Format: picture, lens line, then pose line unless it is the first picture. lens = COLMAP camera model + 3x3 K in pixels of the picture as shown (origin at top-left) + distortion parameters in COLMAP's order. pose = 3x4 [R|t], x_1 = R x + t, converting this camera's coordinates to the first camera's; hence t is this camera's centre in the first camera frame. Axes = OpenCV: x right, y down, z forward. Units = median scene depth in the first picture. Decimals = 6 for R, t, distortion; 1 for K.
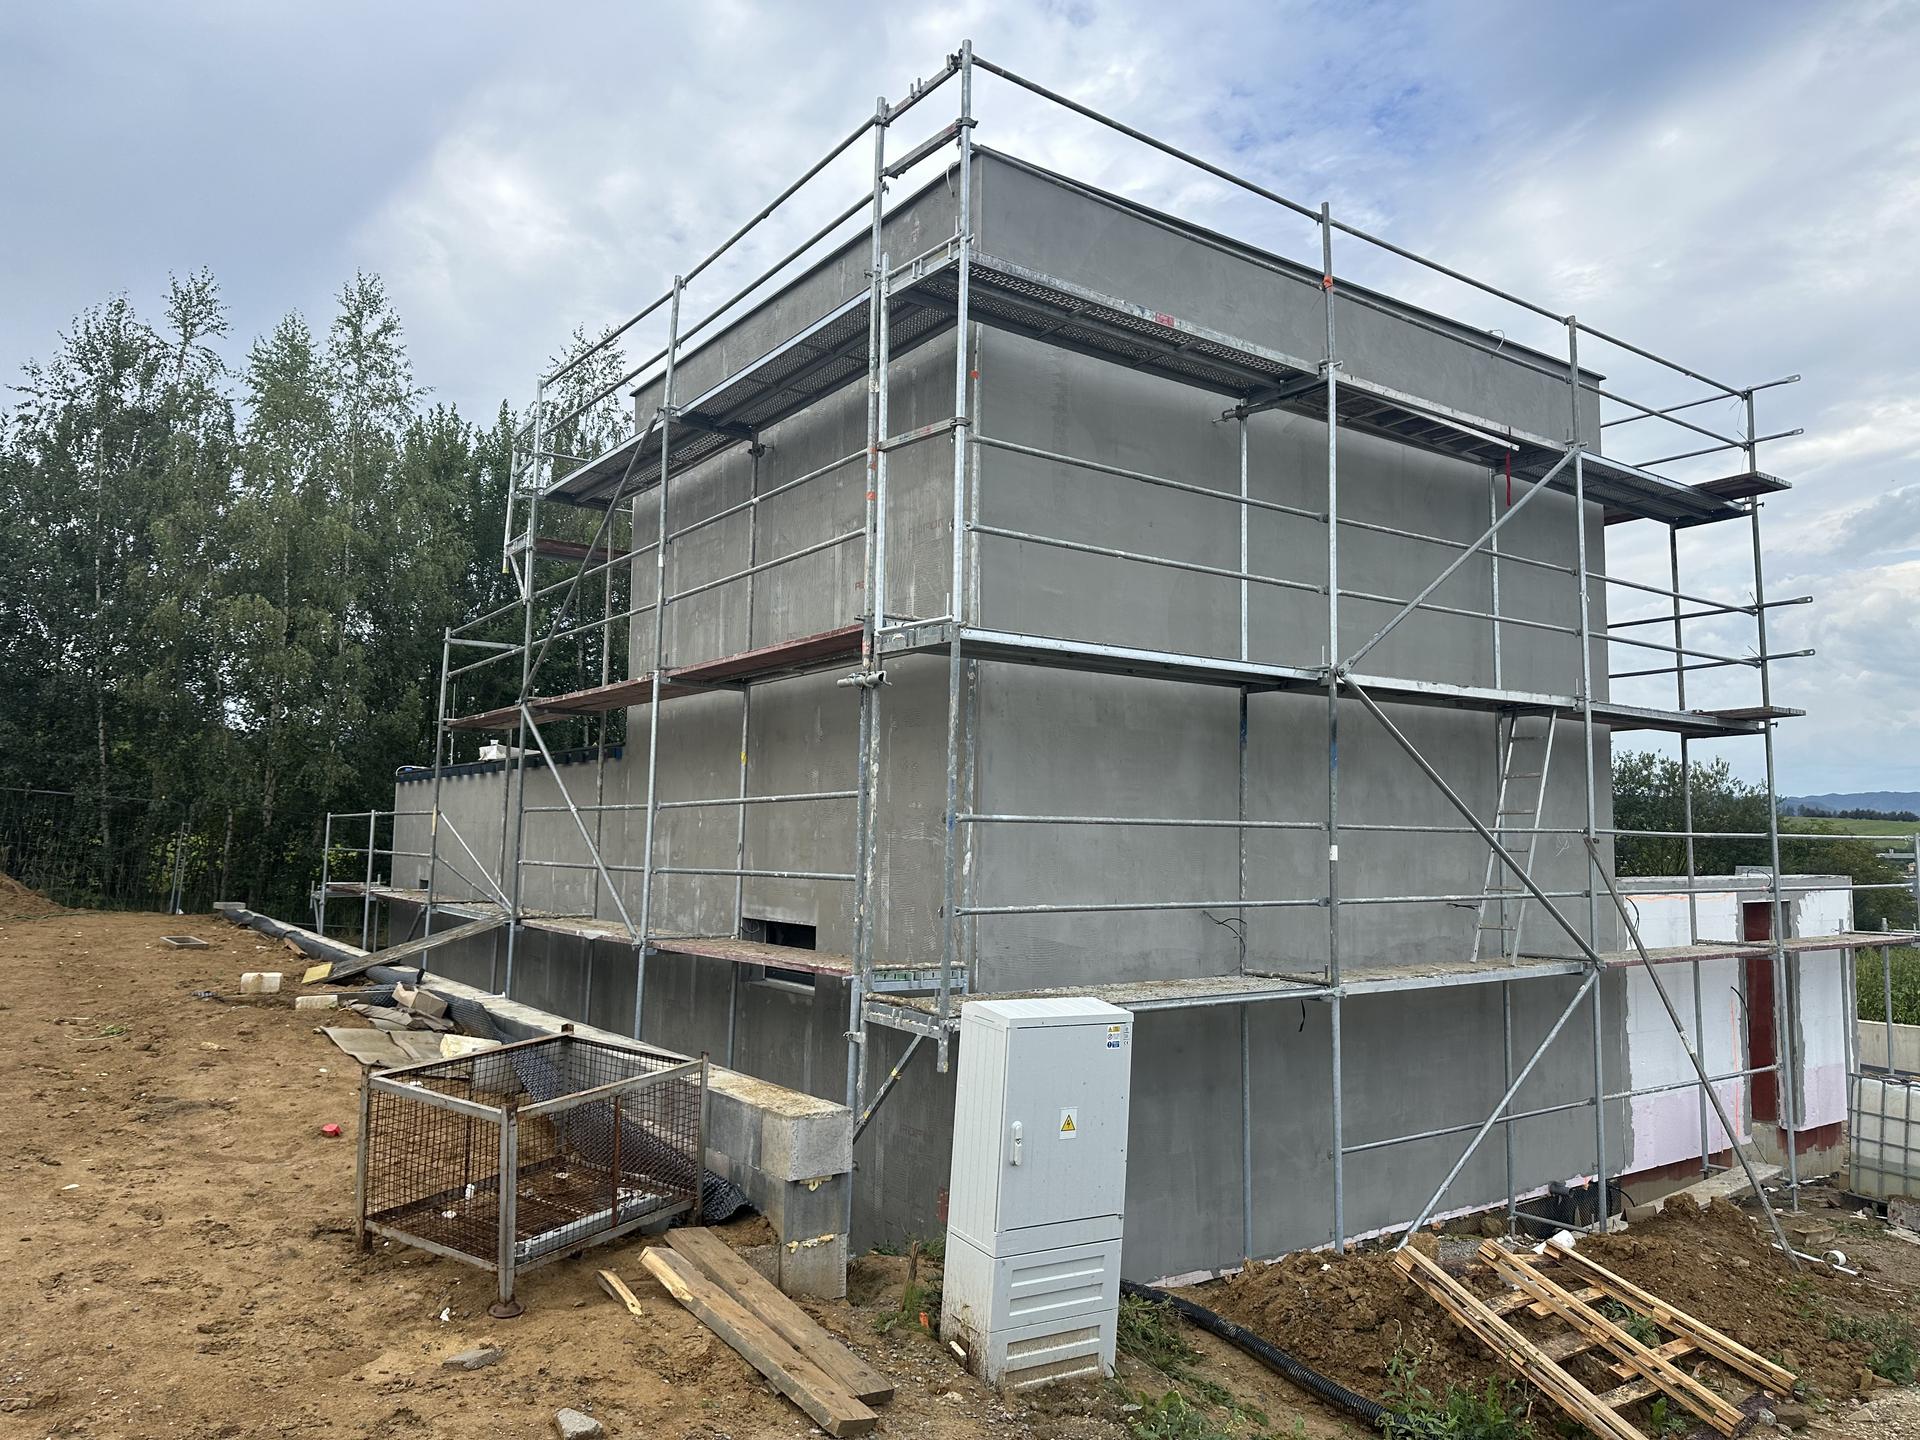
lens RADIAL K [[1344.0, 0, 962.0], [0, 1344.0, 712.3], [0, 0, 1]] dist [0.038915, -0.084385]
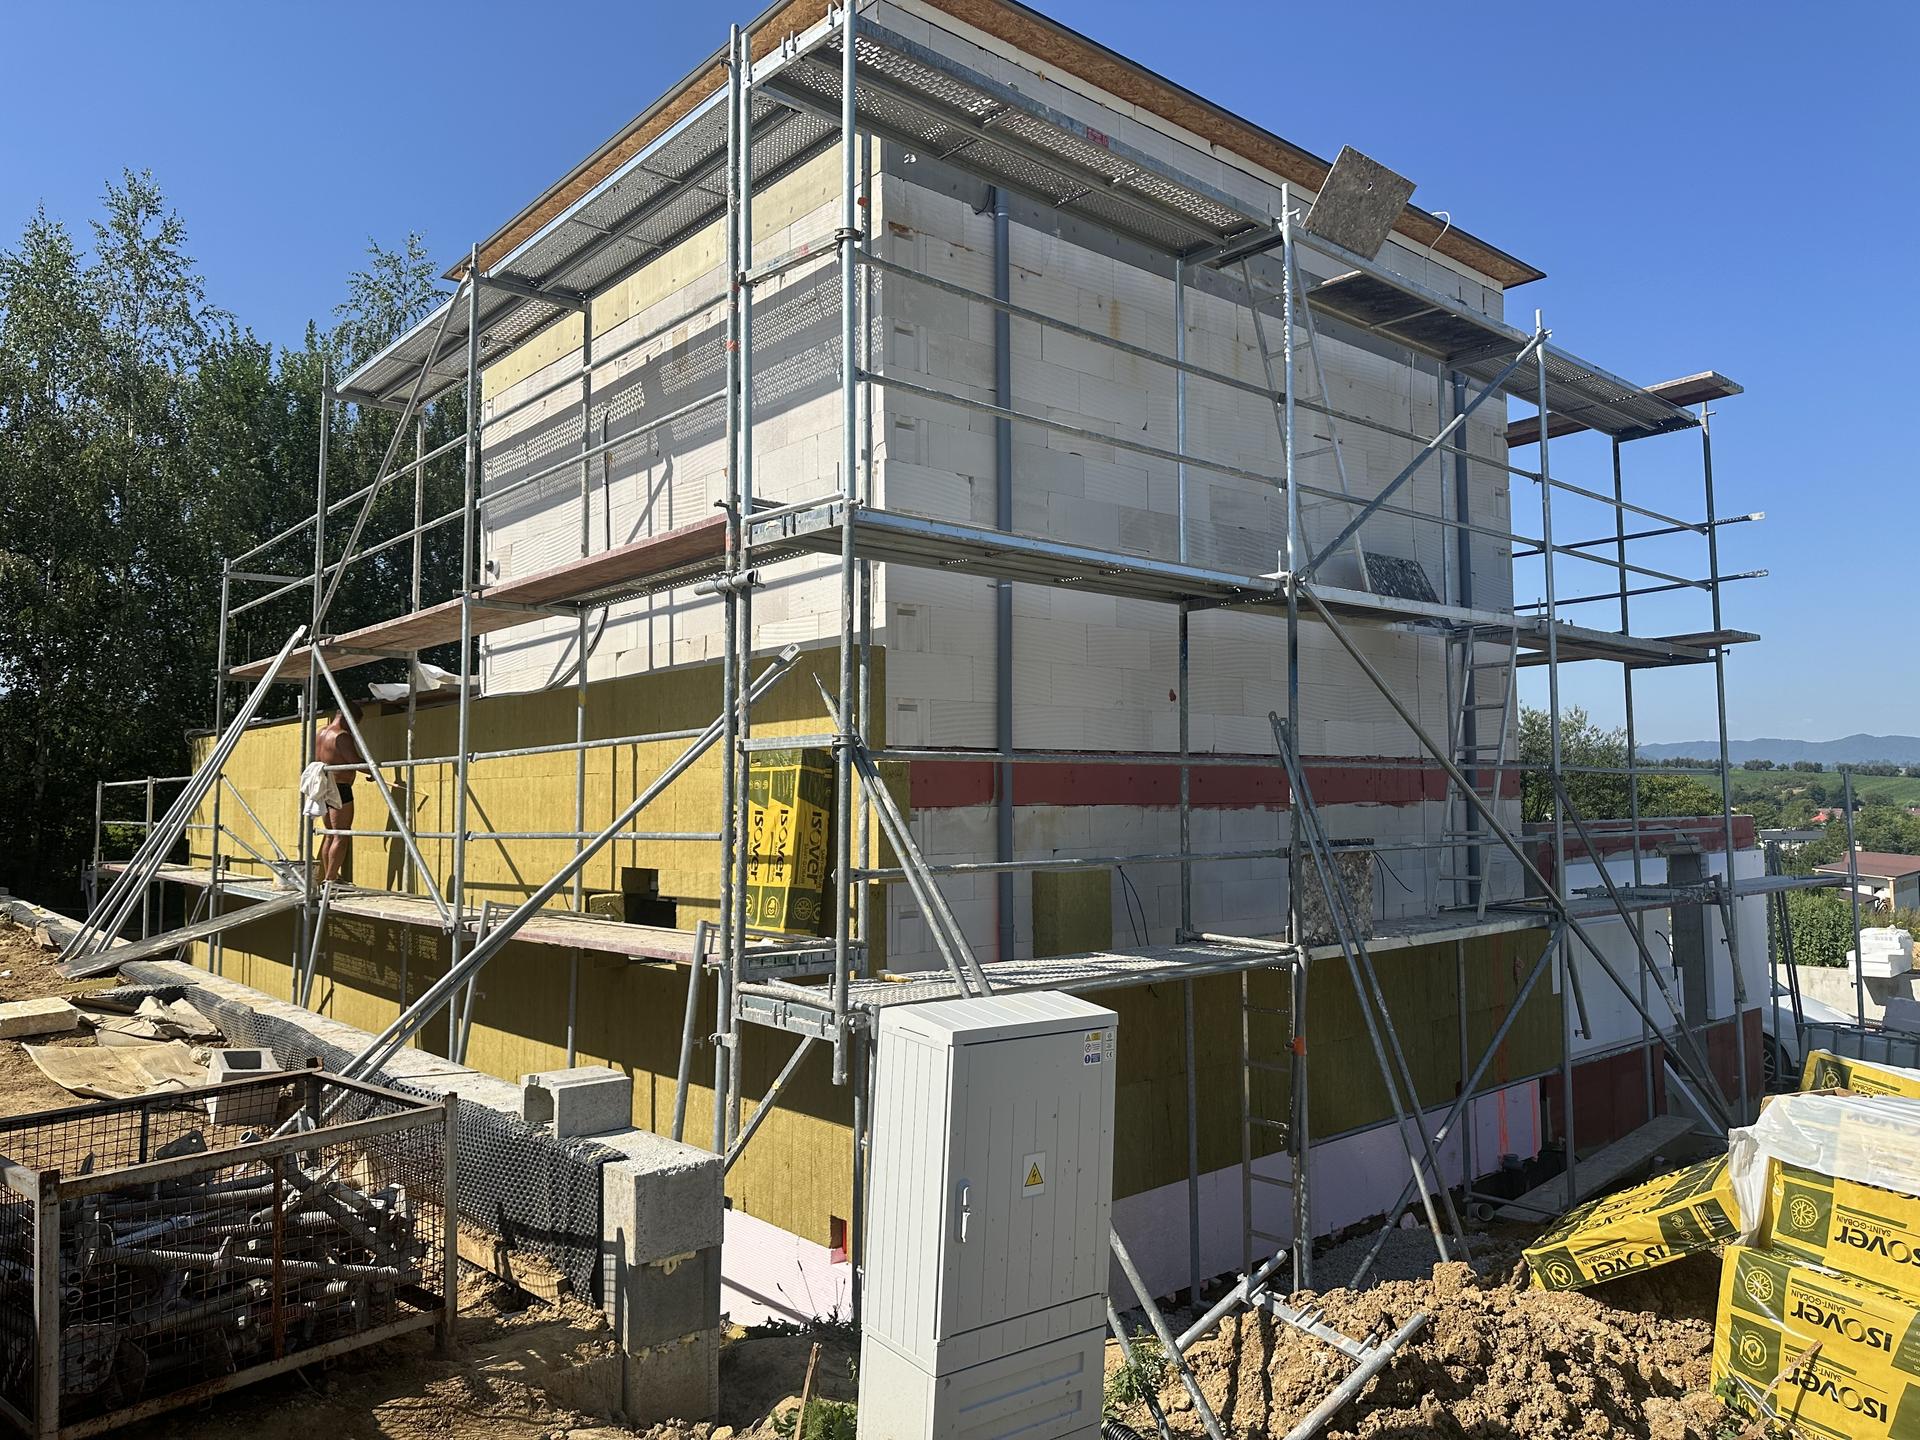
lens RADIAL K [[1338.1, 0, 967.4], [0, 1338.1, 718.3], [0, 0, 1]] dist [0.045606, -0.079143]
pose [[0.994427, -0.014158, 0.104475, -0.012781], [0.010973, 0.999459, 0.031005, 0.023677], [-0.104857, -0.029686, 0.994044, 0.159005]]
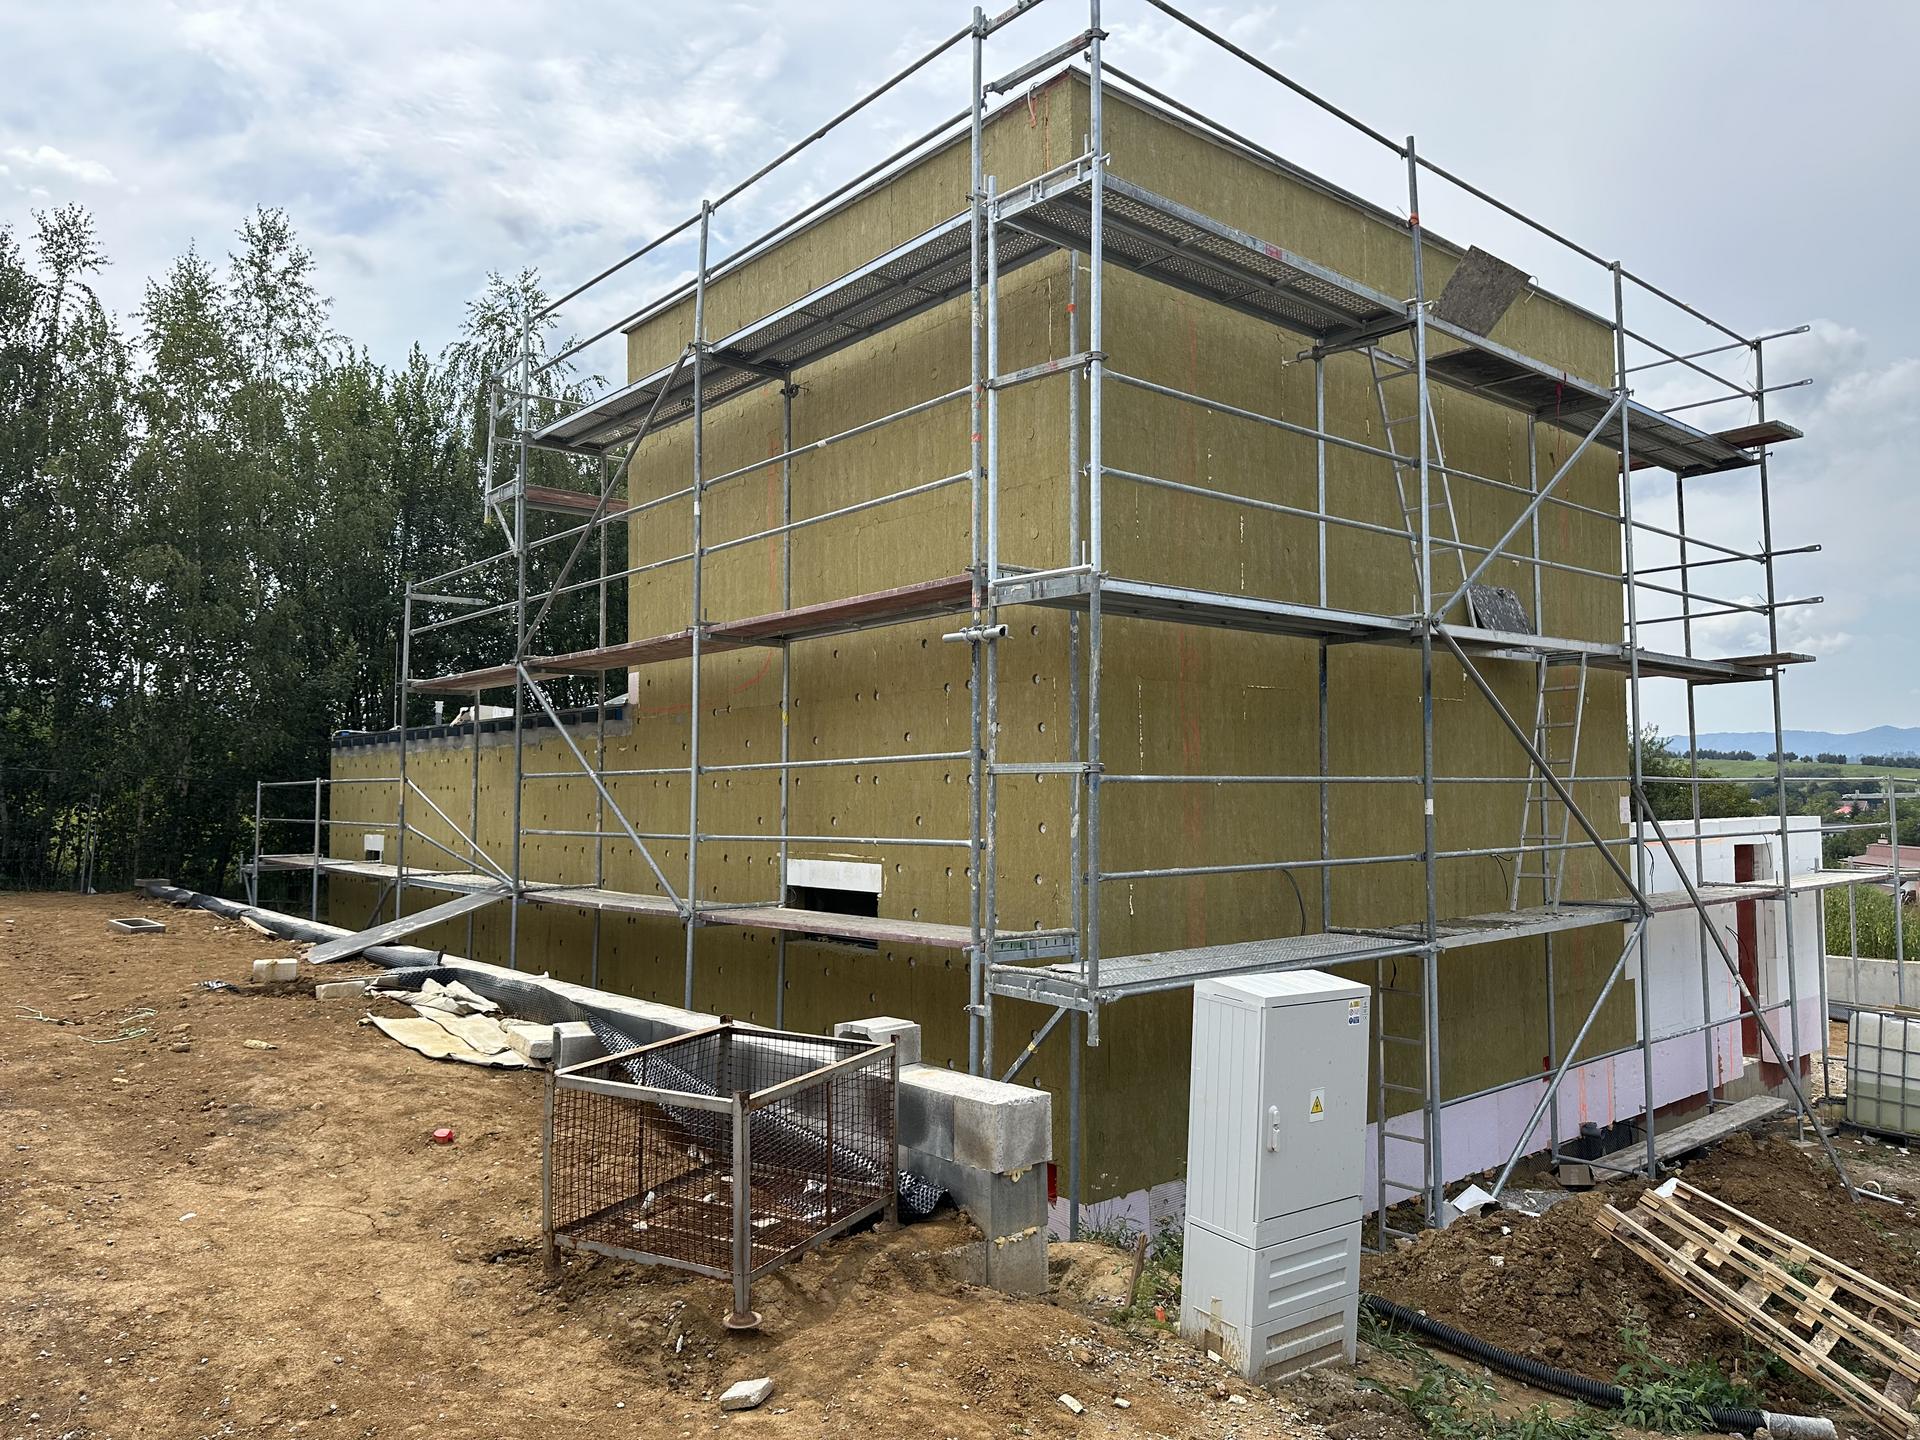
lens RADIAL K [[1344.0, 0, 962.0], [0, 1344.0, 712.3], [0, 0, 1]] dist [0.038915, -0.084385]
pose [[0.995763, -0.013678, 0.090936, -0.126228], [0.010538, 0.999334, 0.034927, -0.001818], [-0.091354, -0.033821, 0.995244, 0.047175]]
